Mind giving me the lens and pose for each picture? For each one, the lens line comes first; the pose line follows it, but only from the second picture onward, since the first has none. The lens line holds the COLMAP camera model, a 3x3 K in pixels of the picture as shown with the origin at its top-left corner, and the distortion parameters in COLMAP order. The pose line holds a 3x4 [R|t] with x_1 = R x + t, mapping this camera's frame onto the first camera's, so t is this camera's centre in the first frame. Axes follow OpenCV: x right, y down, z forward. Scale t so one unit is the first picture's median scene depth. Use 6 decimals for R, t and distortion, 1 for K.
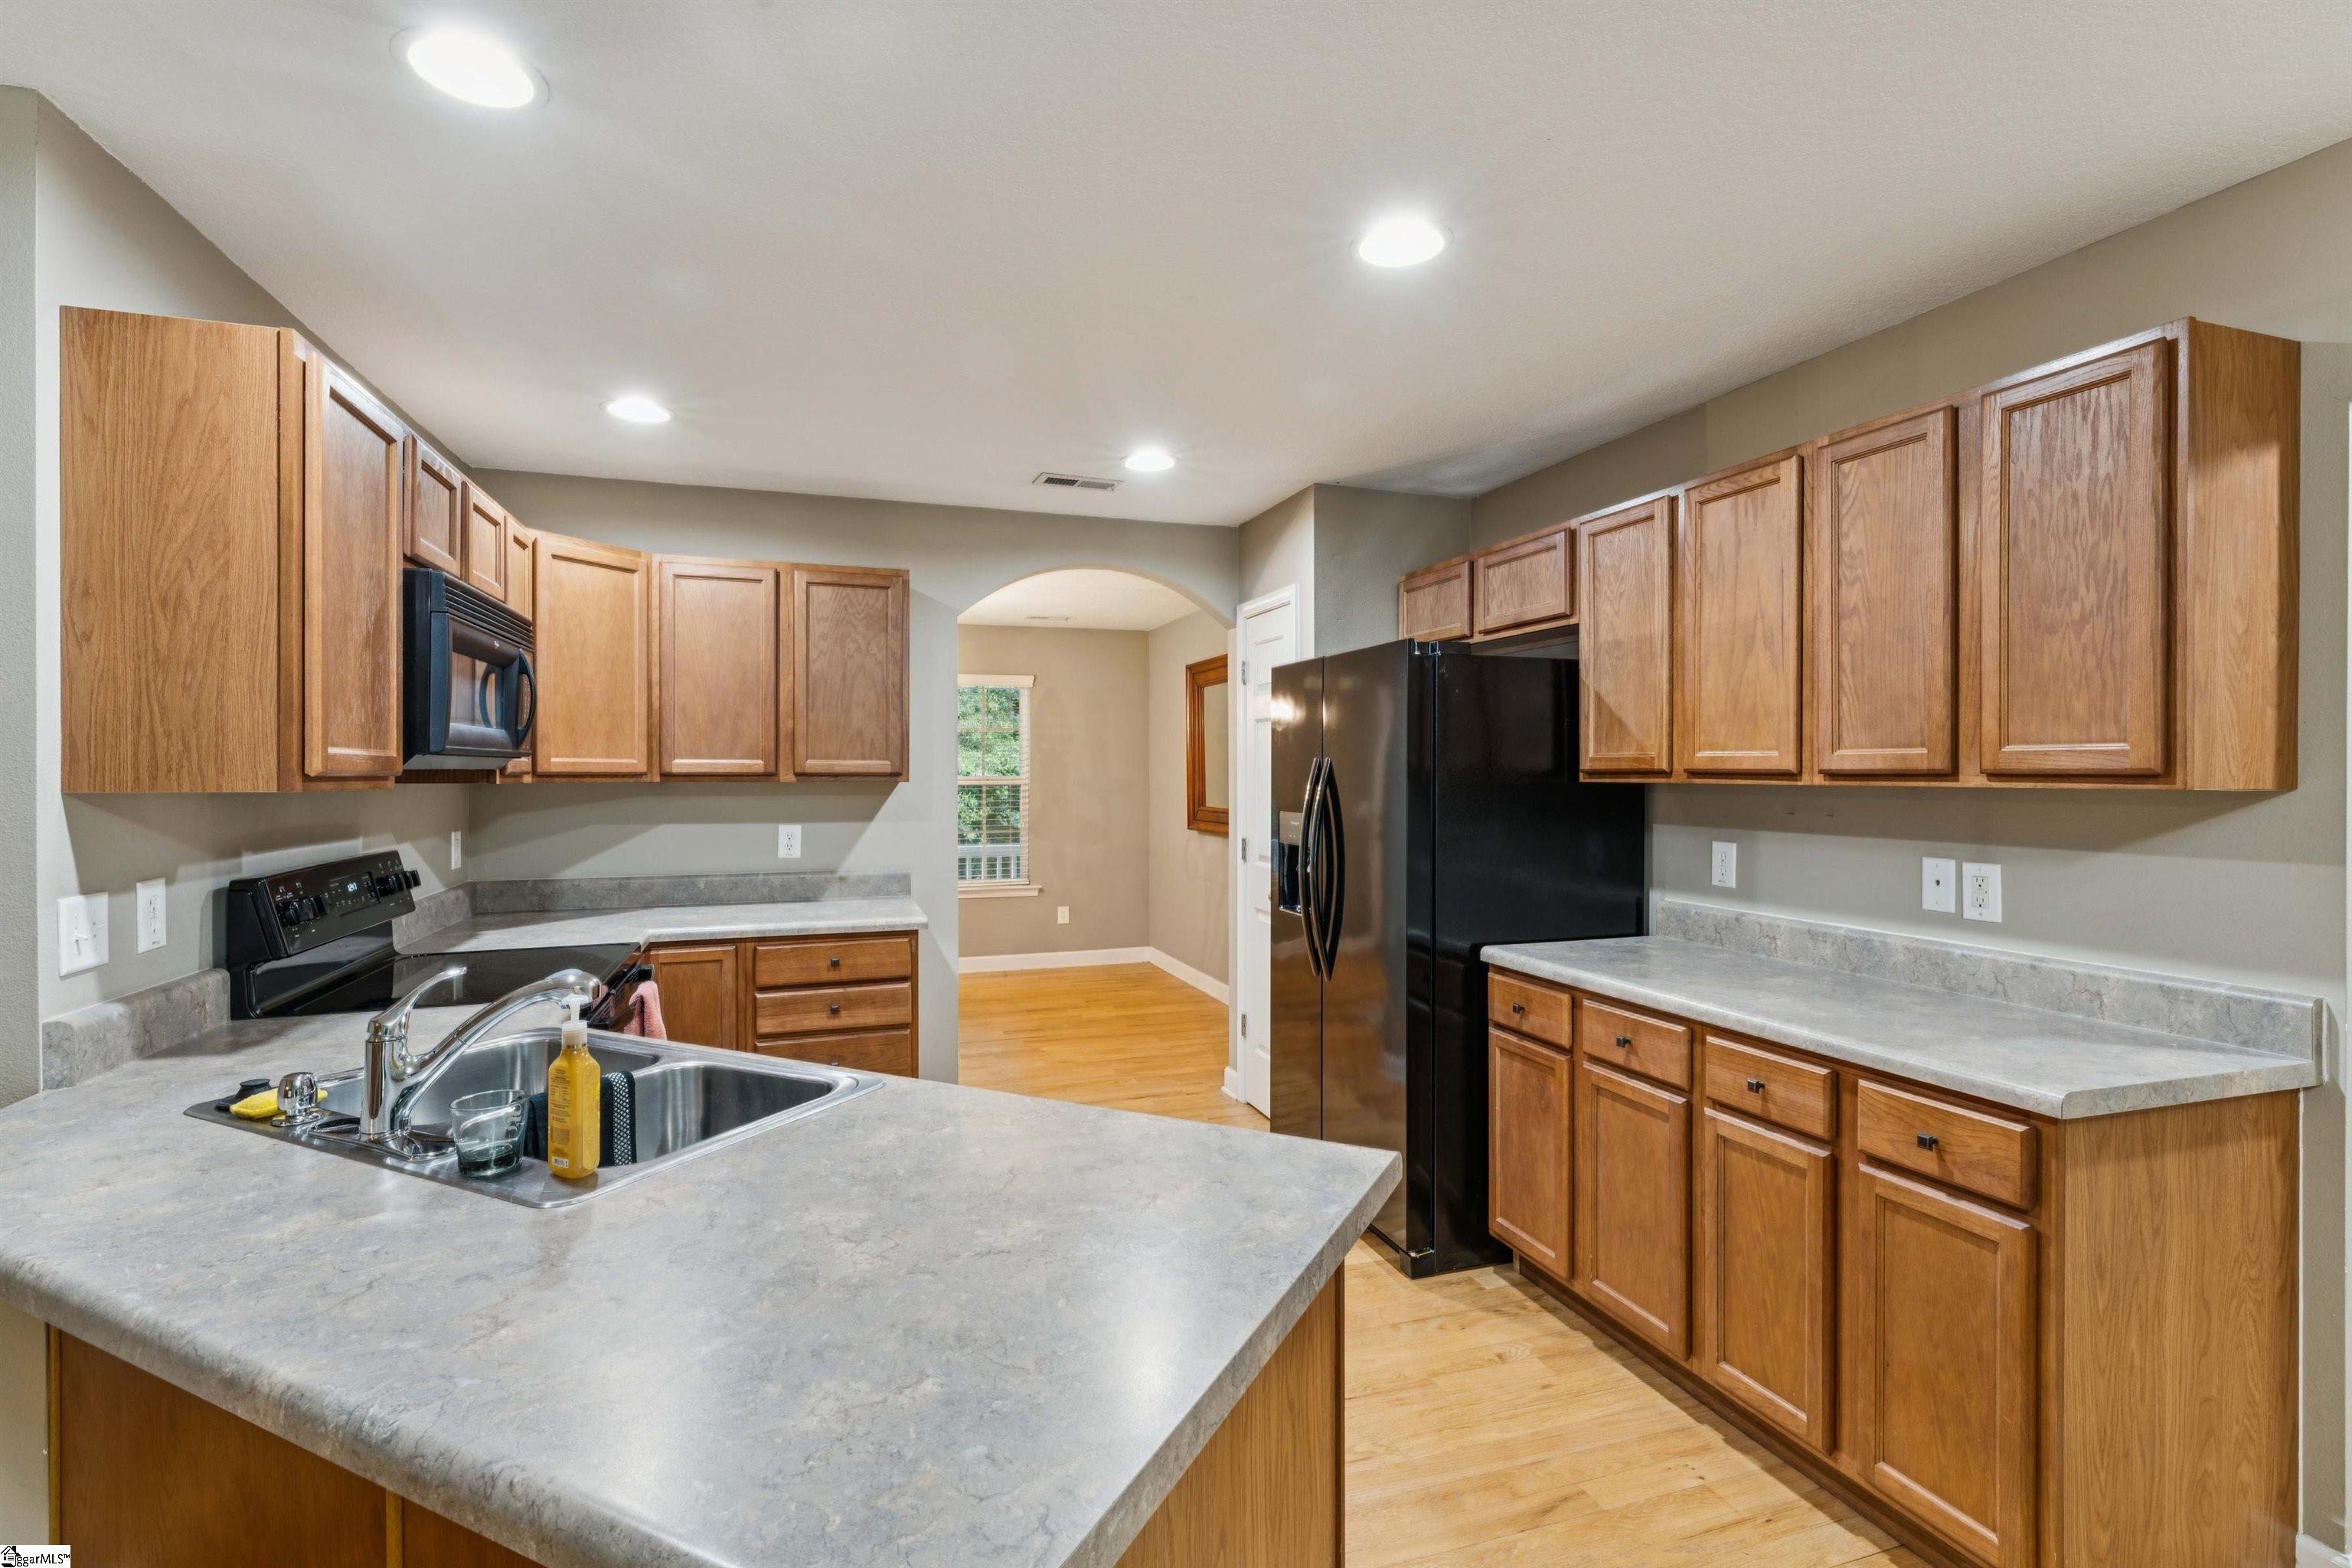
lens RADIAL K [[1082.0, 0, 1169.9], [0, 1082.0, 772.6], [0, 0, 1]] dist [-0.000459, -0.000183]
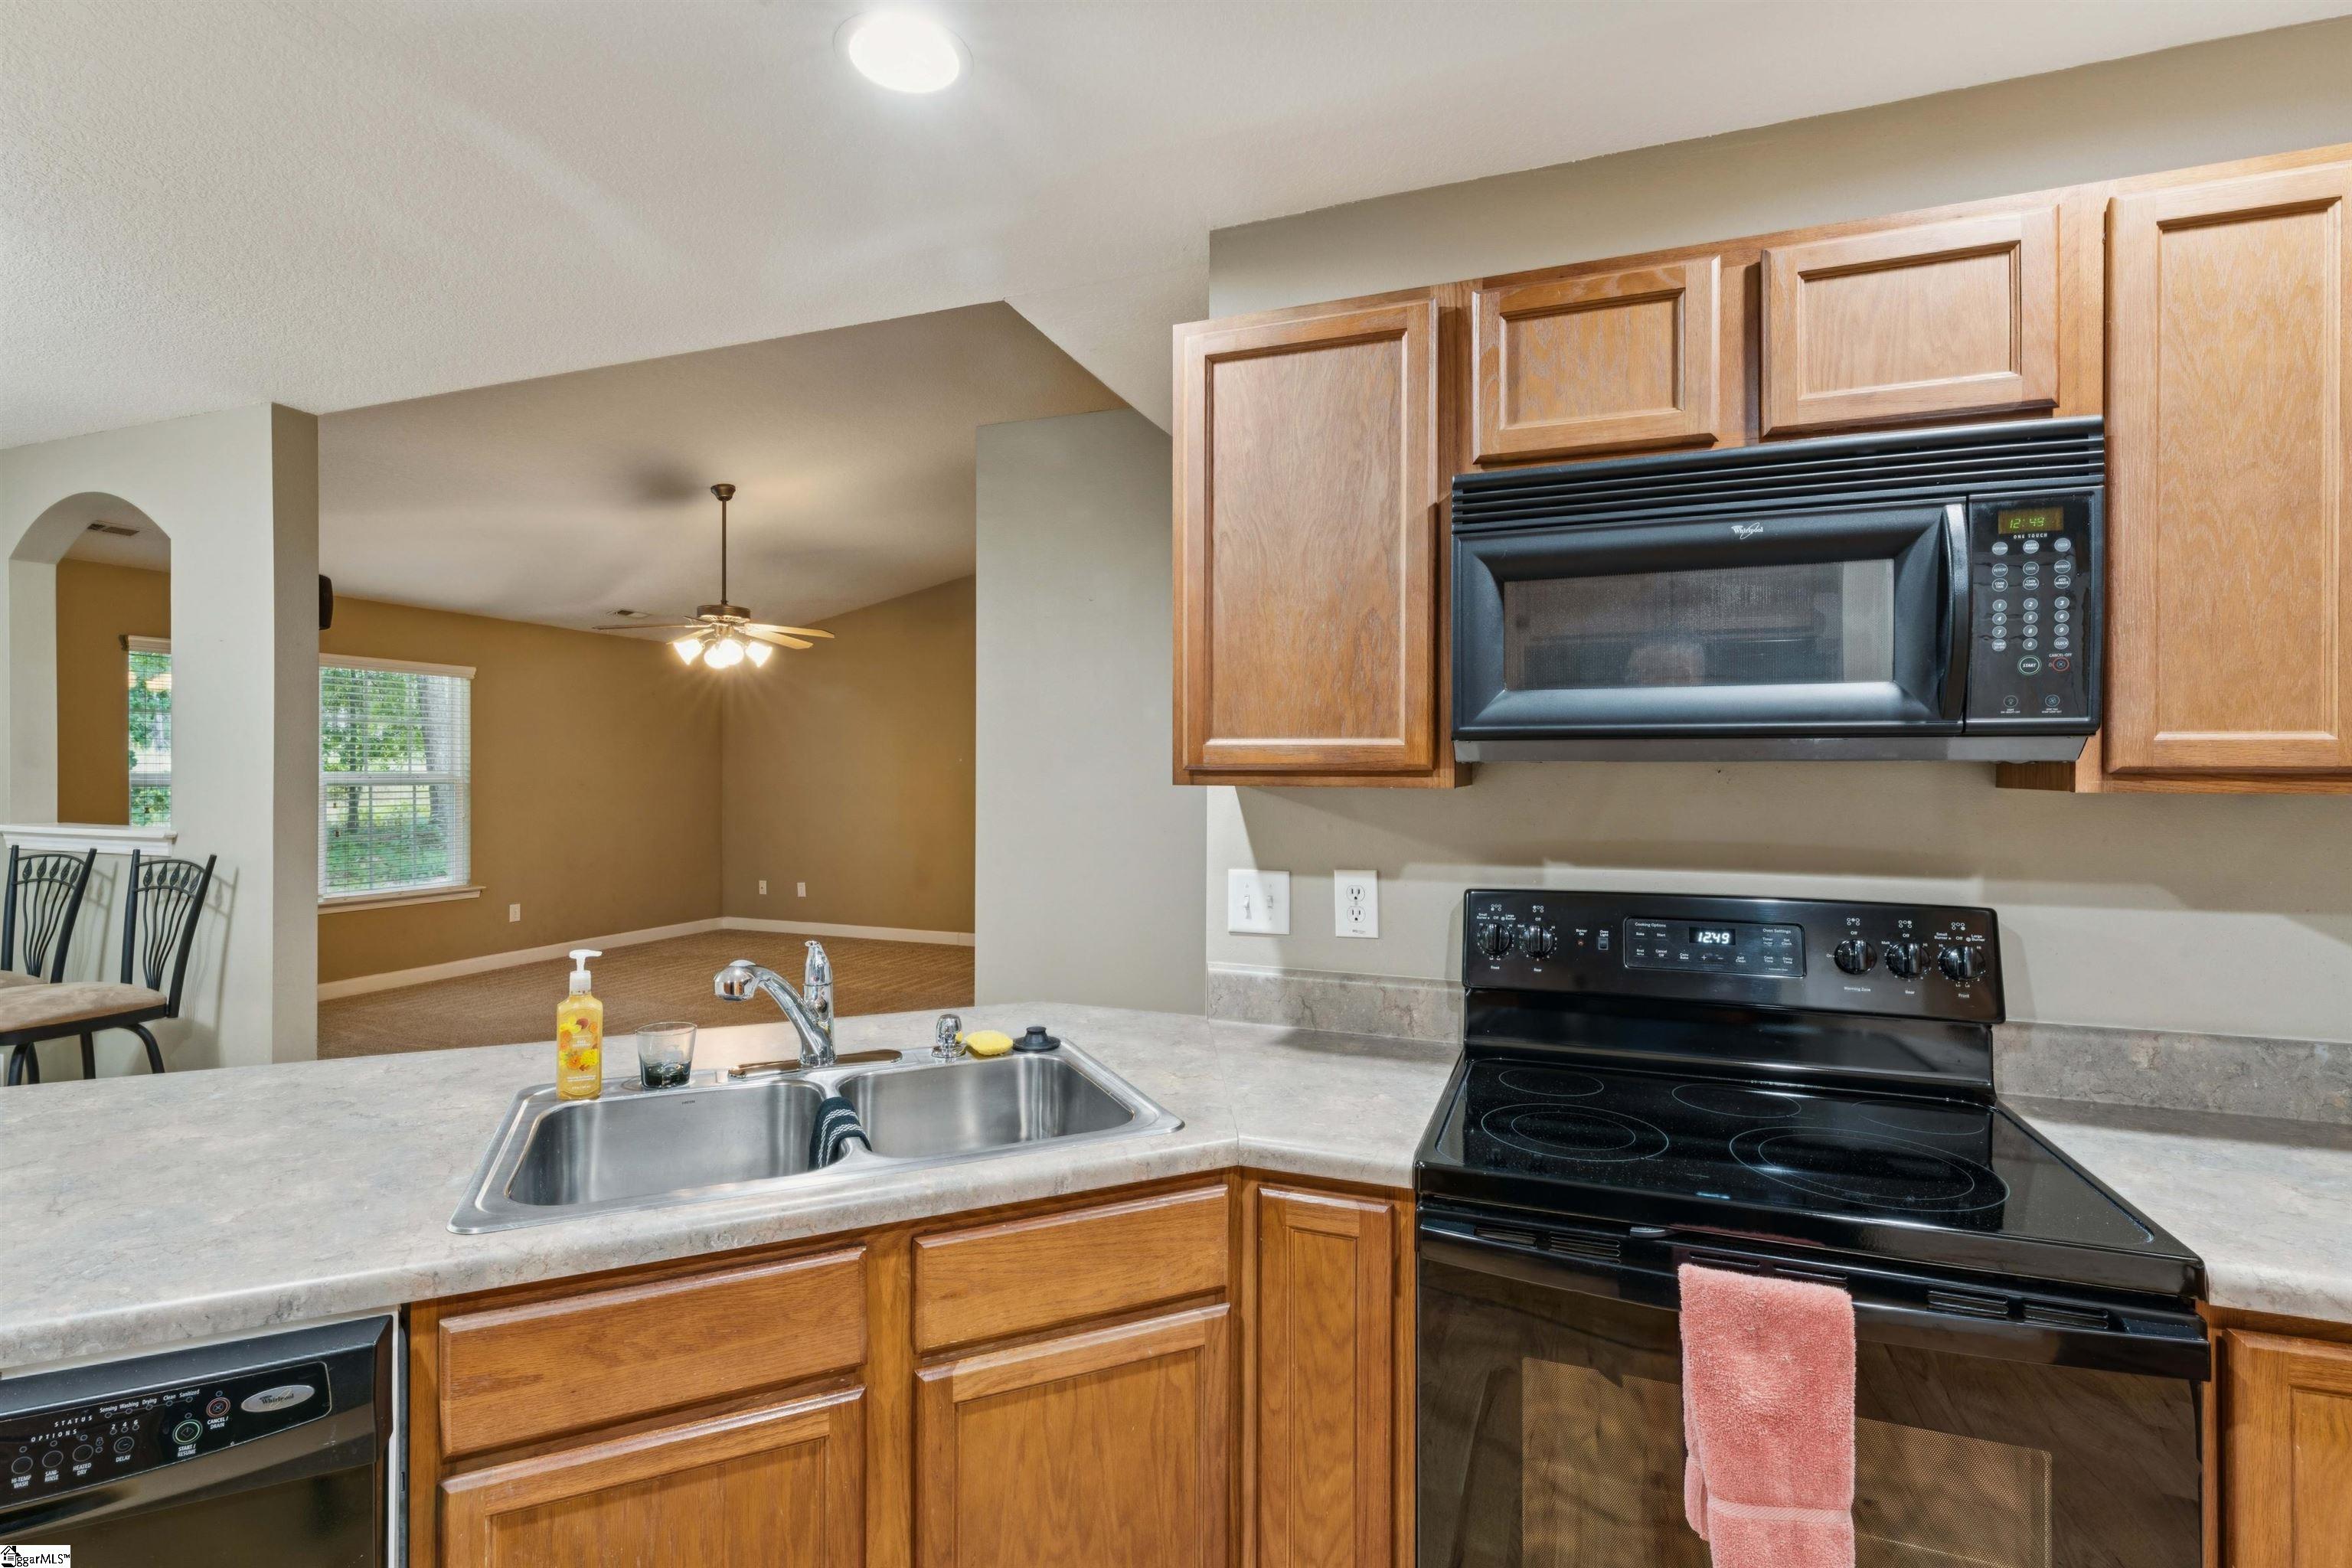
lens RADIAL K [[1082.0, 0, 1165.3], [0, 1082.0, 778.1], [0, 0, 1]] dist [-0.000459, -0.000183]
pose [[-0.635840, 0.004329, -0.771809, -0.023513], [-0.003706, 0.999956, 0.008662, 0.002177], [0.771812, 0.008368, -0.635796, 1.312102]]
